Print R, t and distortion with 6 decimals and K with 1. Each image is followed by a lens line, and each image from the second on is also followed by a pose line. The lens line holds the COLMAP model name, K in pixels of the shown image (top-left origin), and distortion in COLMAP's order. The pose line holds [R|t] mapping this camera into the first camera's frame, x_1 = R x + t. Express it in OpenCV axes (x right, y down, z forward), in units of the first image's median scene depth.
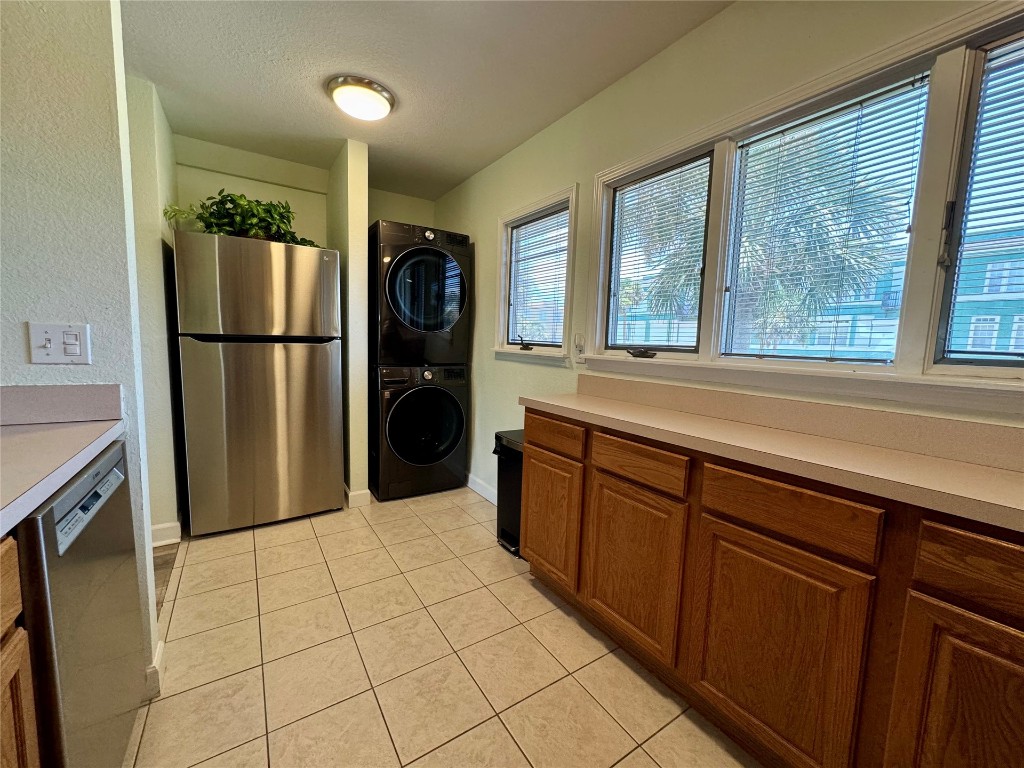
lens RADIAL K [[408.0, 0, 510.4], [0, 408.0, 385.2], [0, 0, 1]] dist [0.002882, 0.000276]
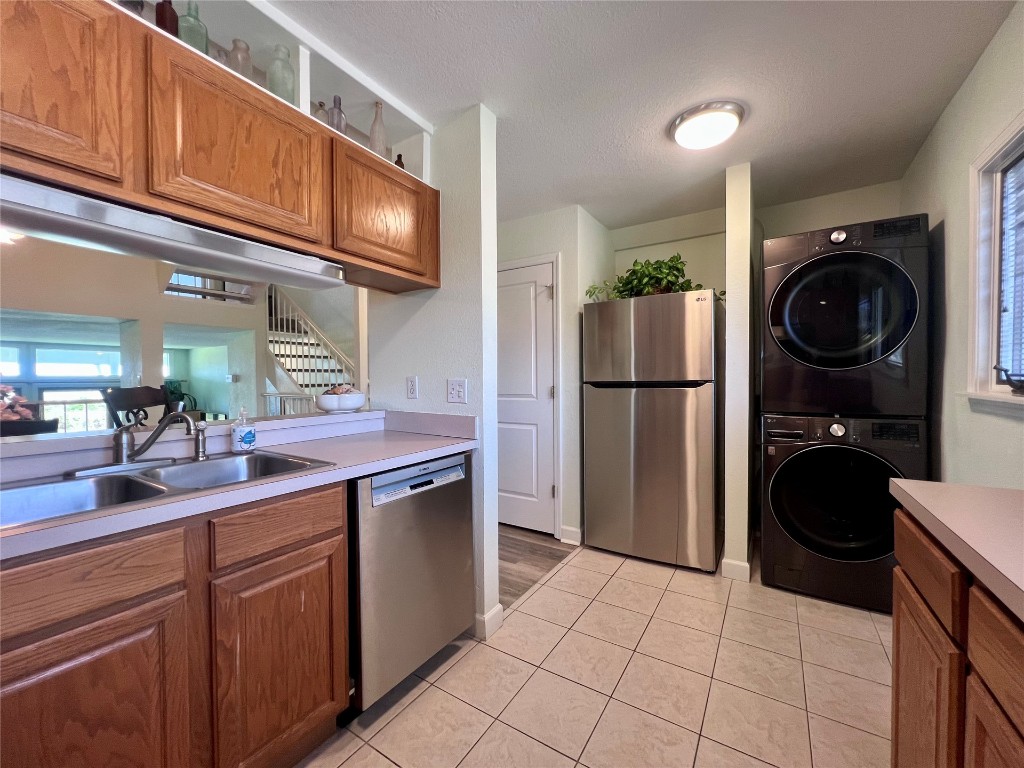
lens RADIAL K [[411.5, 0, 510.8], [0, 411.5, 385.8], [0, 0, 1]] dist [-0.002549, -0.000107]
pose [[0.412128, -0.019070, -0.910926, 0.229069], [-0.077652, 0.995408, -0.055971, -0.018086], [0.907811, 0.093803, 0.408755, 0.204882]]
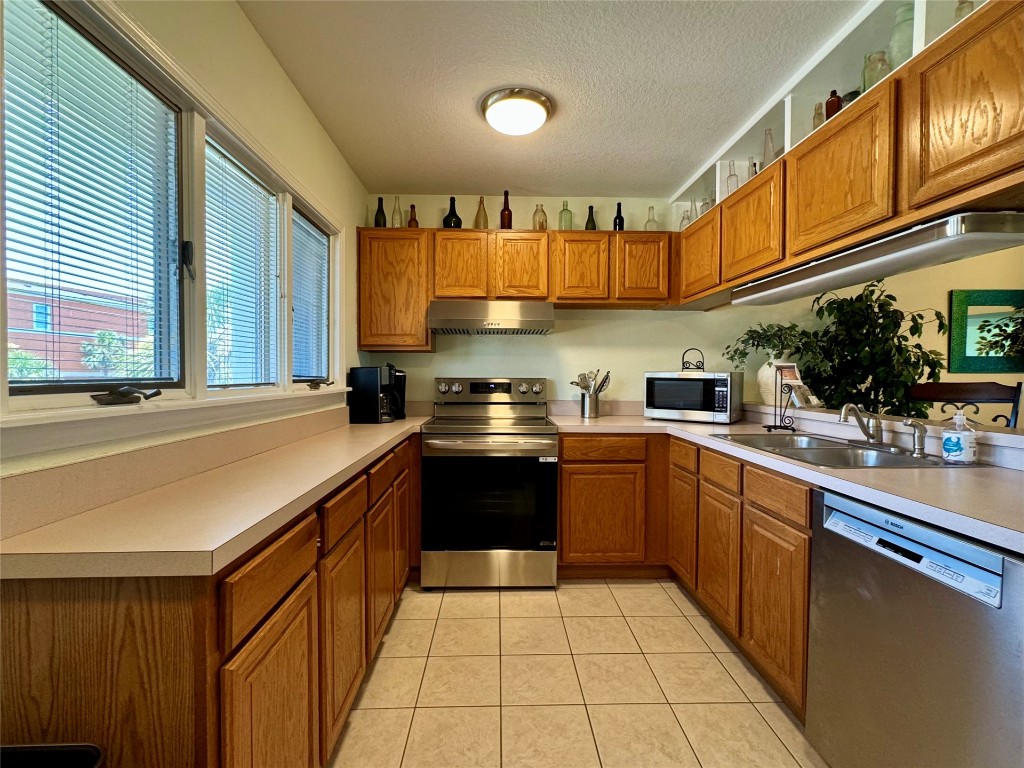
lens RADIAL K [[408.0, 0, 509.4], [0, 408.0, 382.7], [0, 0, 1]] dist [0.002882, 0.000276]
pose [[-0.854234, -0.040065, 0.518342, -0.841724], [0.025293, 0.992643, 0.118409, -0.197179], [-0.519272, 0.114260, -0.846936, 1.557431]]
